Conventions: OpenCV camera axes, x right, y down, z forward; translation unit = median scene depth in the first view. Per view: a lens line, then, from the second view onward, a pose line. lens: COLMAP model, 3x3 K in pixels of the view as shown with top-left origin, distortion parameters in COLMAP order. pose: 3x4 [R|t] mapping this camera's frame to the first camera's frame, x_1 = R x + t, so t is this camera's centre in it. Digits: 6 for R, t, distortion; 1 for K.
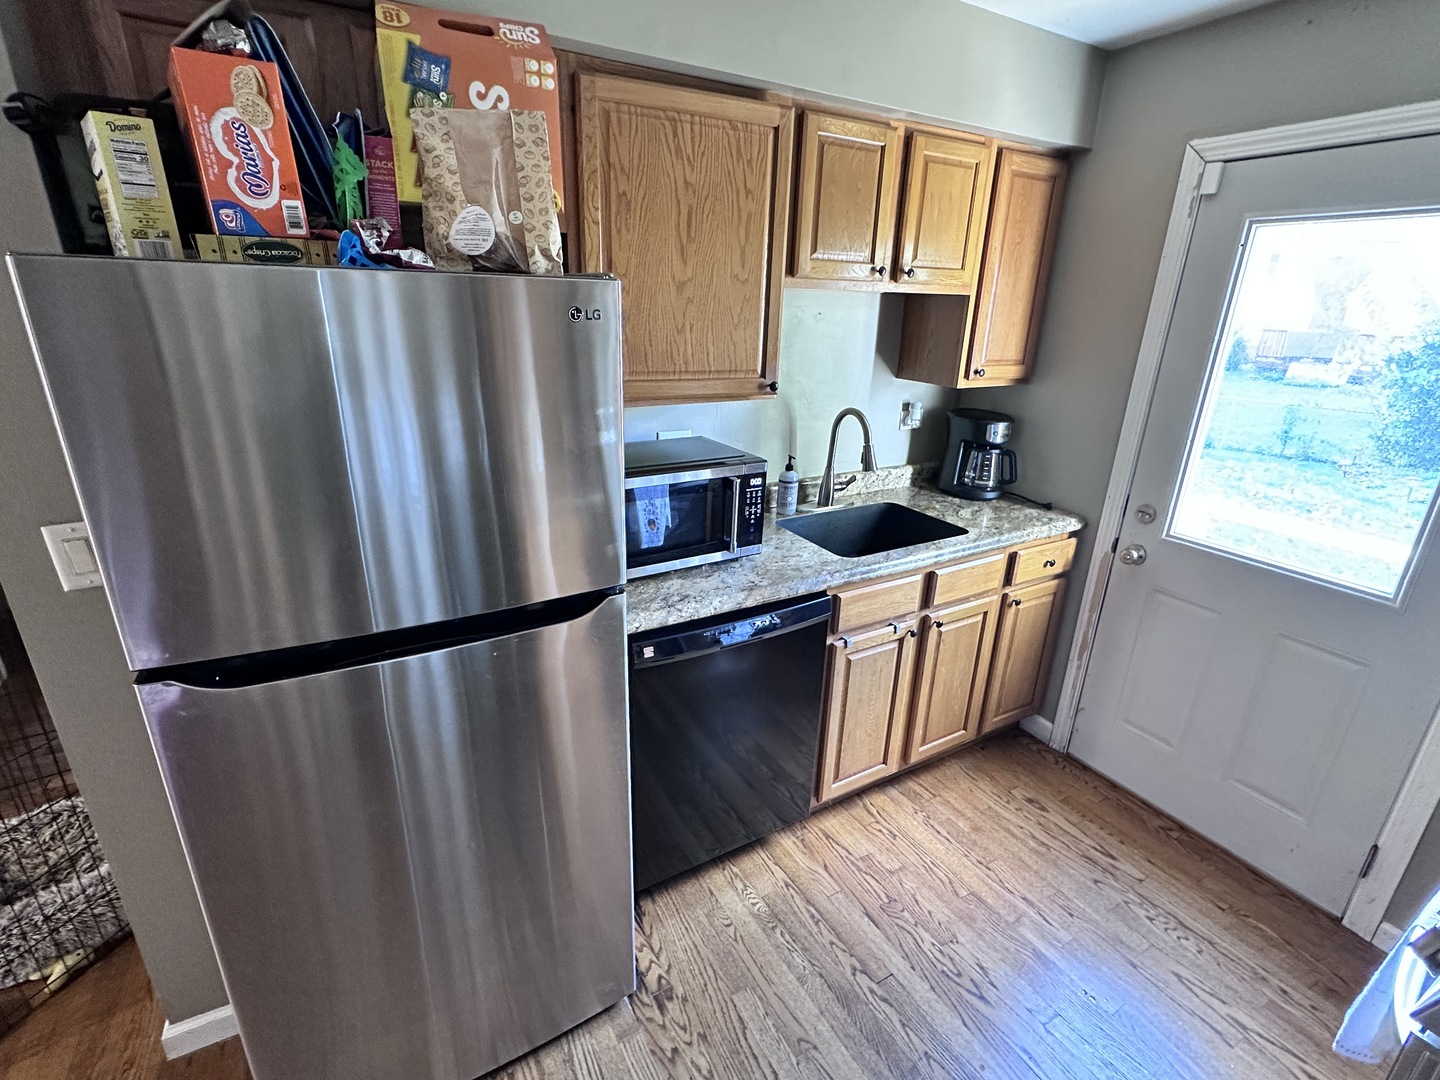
lens RADIAL K [[672.2, 0, 722.5], [0, 672.2, 547.4], [0, 0, 1]] dist [-0.004296, -0.000527]
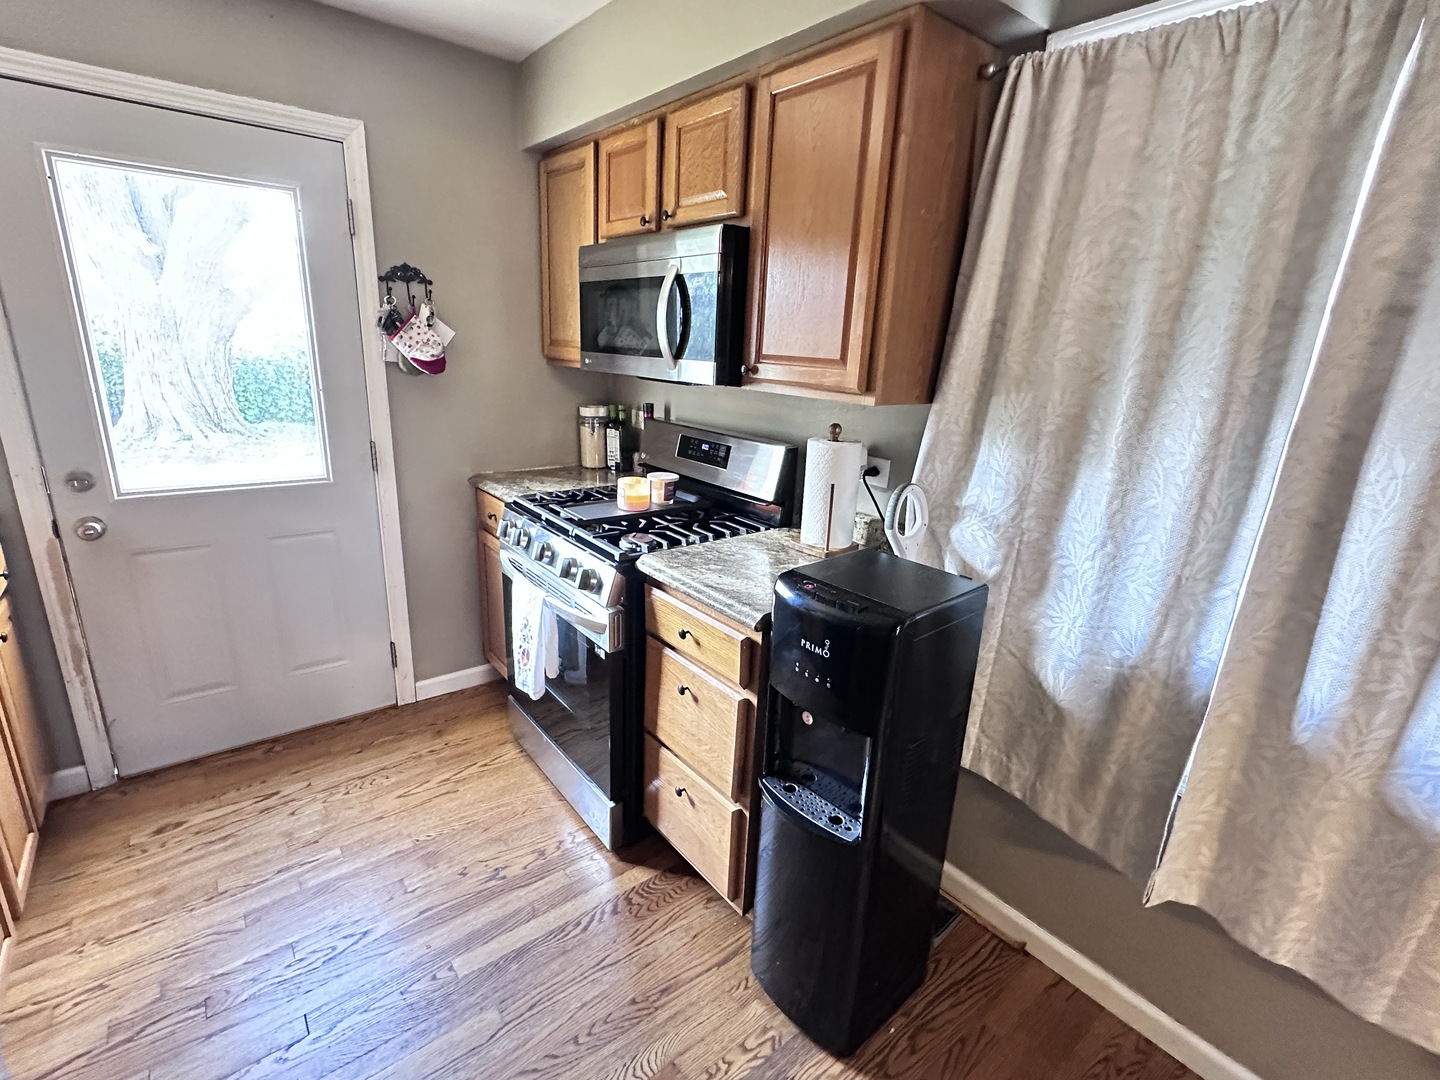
lens RADIAL K [[672.2, 0, 722.4], [0, 672.2, 535.7], [0, 0, 1]] dist [-0.004296, -0.000527]
pose [[-0.153519, -0.311084, 0.937901, -0.372572], [0.293368, 0.892009, 0.343882, -0.043406], [-0.943593, 0.327943, -0.045678, 0.276887]]
